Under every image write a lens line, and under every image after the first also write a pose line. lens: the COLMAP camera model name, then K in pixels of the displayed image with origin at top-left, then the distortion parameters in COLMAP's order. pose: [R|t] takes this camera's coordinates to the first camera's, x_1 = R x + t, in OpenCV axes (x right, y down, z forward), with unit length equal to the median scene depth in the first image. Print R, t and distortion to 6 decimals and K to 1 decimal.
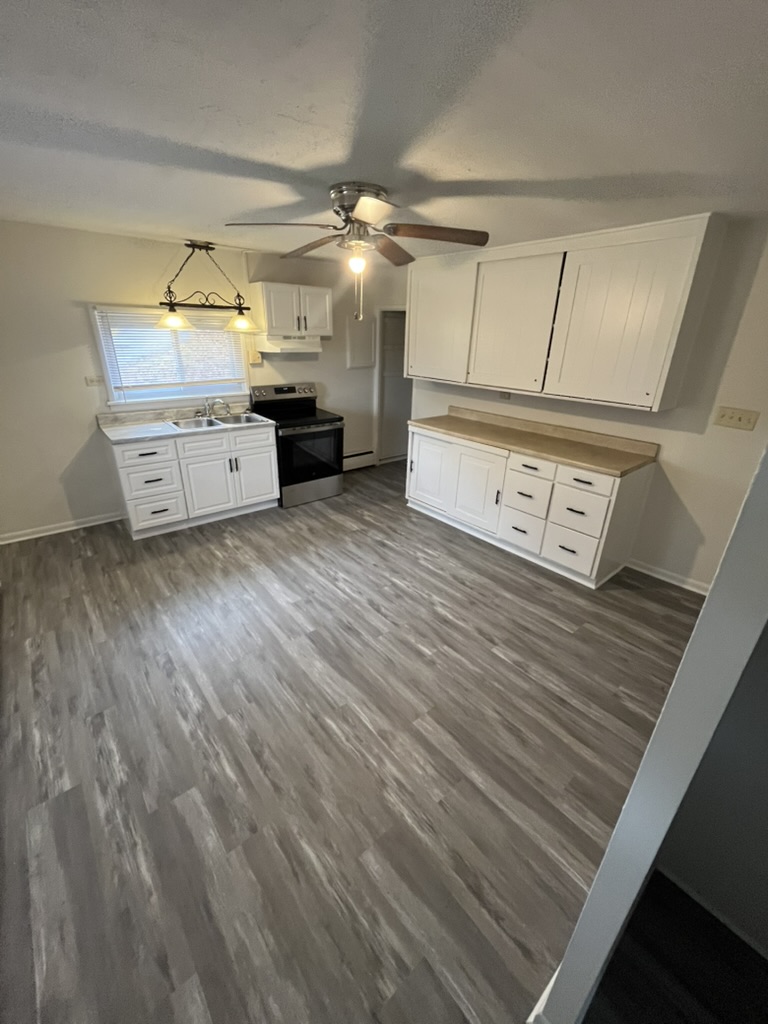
lens RADIAL K [[415.7, 0, 386.6], [0, 415.7, 509.6], [0, 0, 1]] dist [-0.000418, -0.000556]
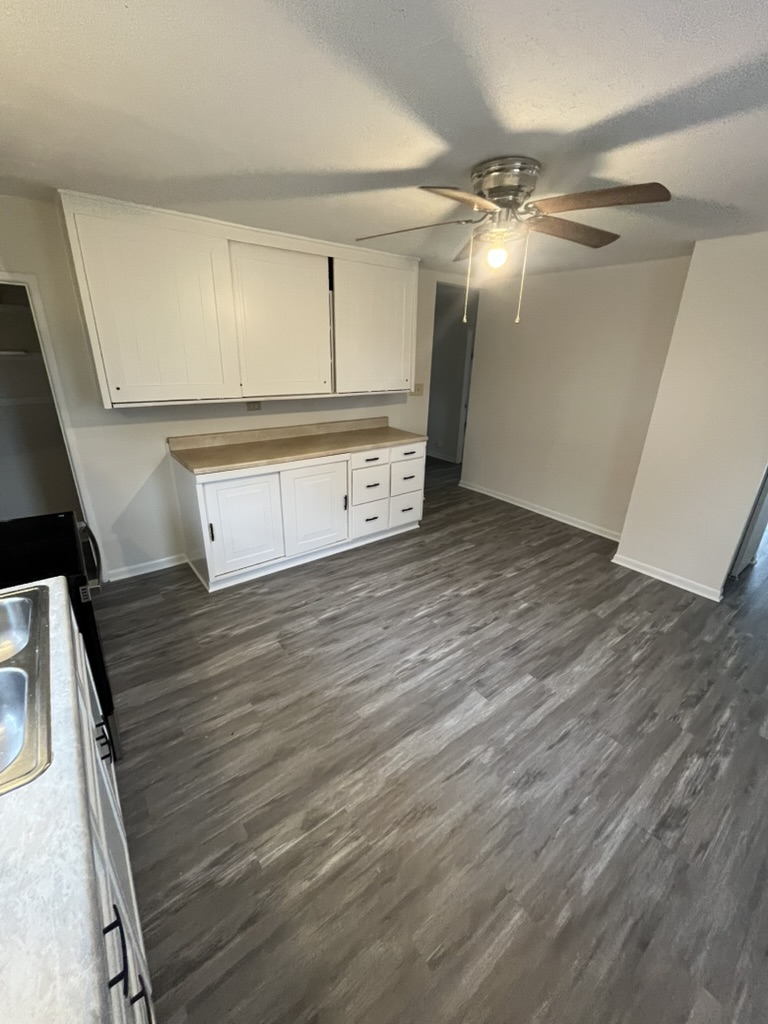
lens RADIAL K [[415.7, 0, 382.9], [0, 415.7, 512.3], [0, 0, 1]] dist [-0.000418, -0.000556]
pose [[0.041939, -0.387444, 0.920939, -0.734309], [0.371271, 0.861790, 0.345652, -0.362838], [-0.927577, 0.327422, 0.179990, 0.861734]]
